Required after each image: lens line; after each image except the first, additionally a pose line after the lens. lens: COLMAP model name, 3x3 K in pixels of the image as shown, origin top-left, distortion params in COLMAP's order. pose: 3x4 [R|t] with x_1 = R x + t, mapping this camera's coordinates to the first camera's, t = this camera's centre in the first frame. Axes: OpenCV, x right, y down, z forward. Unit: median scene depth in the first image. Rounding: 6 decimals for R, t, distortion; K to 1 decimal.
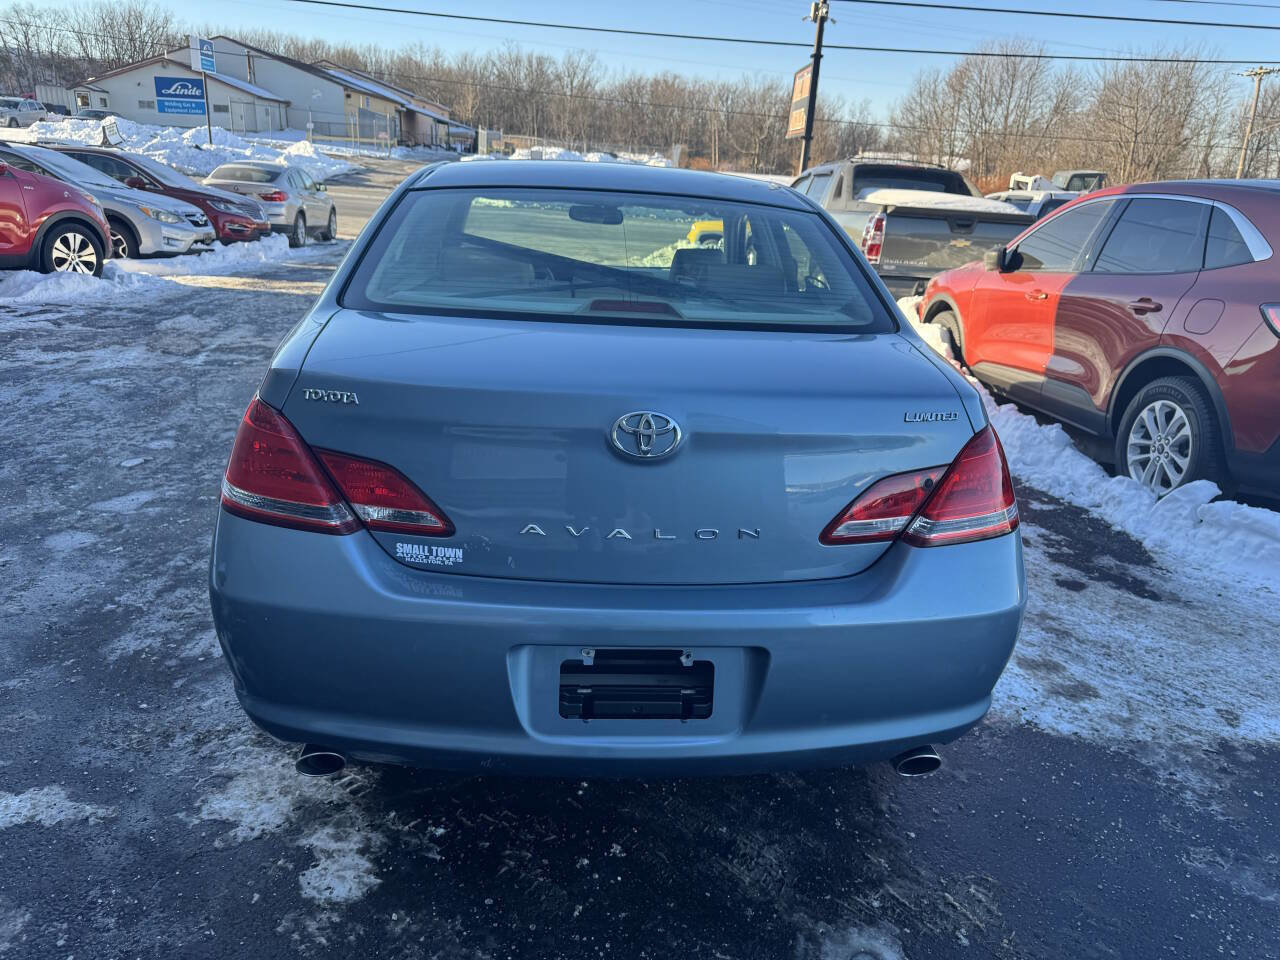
lens RADIAL K [[907.3, 0, 650.4], [0, 907.3, 494.3], [0, 0, 1]] dist [0.020264, -0.020285]
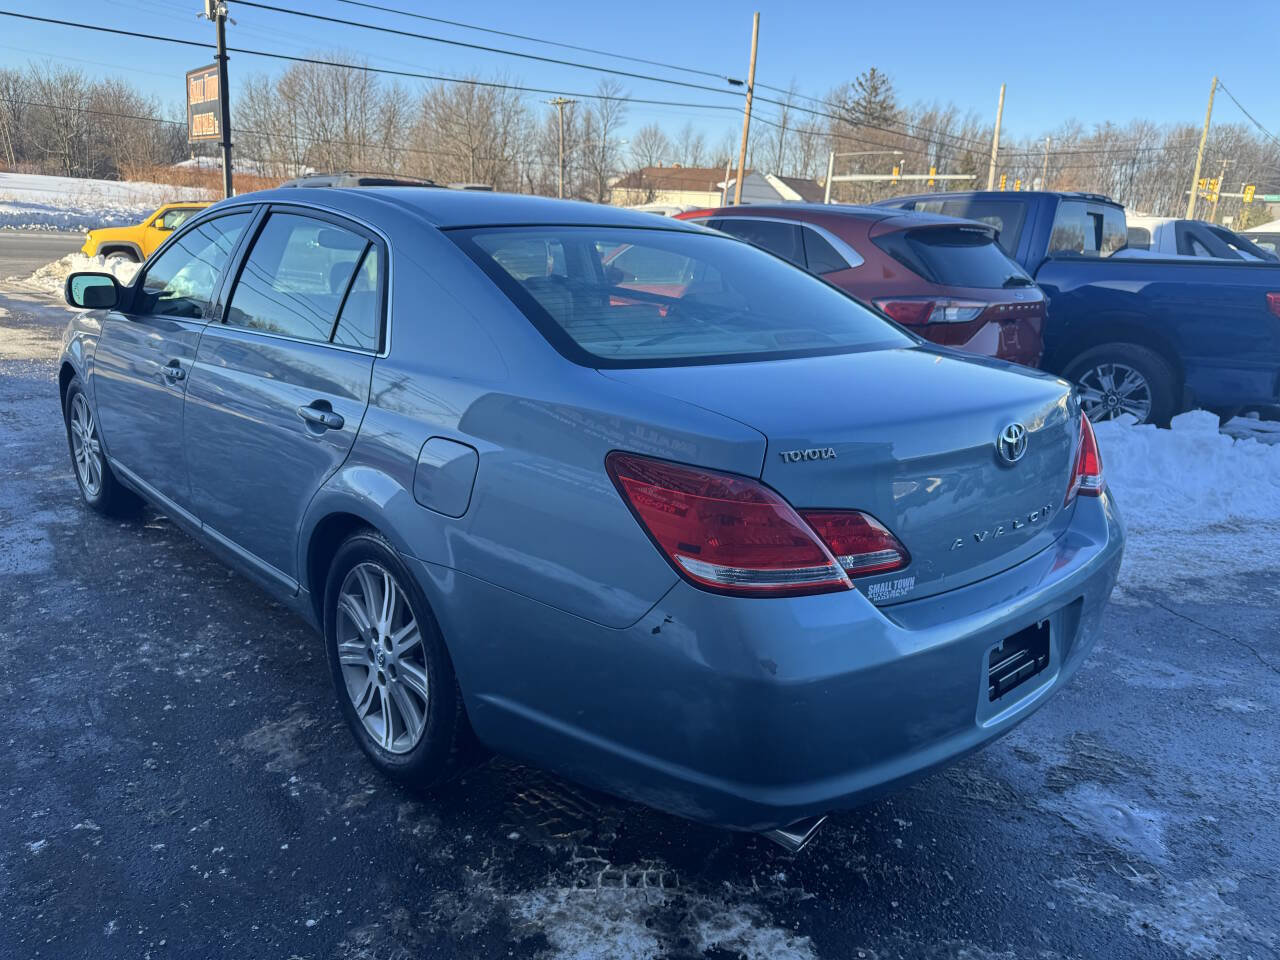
lens RADIAL K [[907.3, 0, 642.3], [0, 907.3, 489.0], [0, 0, 1]] dist [0.020264, -0.020285]
pose [[0.790163, -0.182639, 0.585052, -0.103404], [0.189872, 0.980552, 0.049665, -0.014963], [-0.582744, 0.071841, 0.809474, 0.030331]]
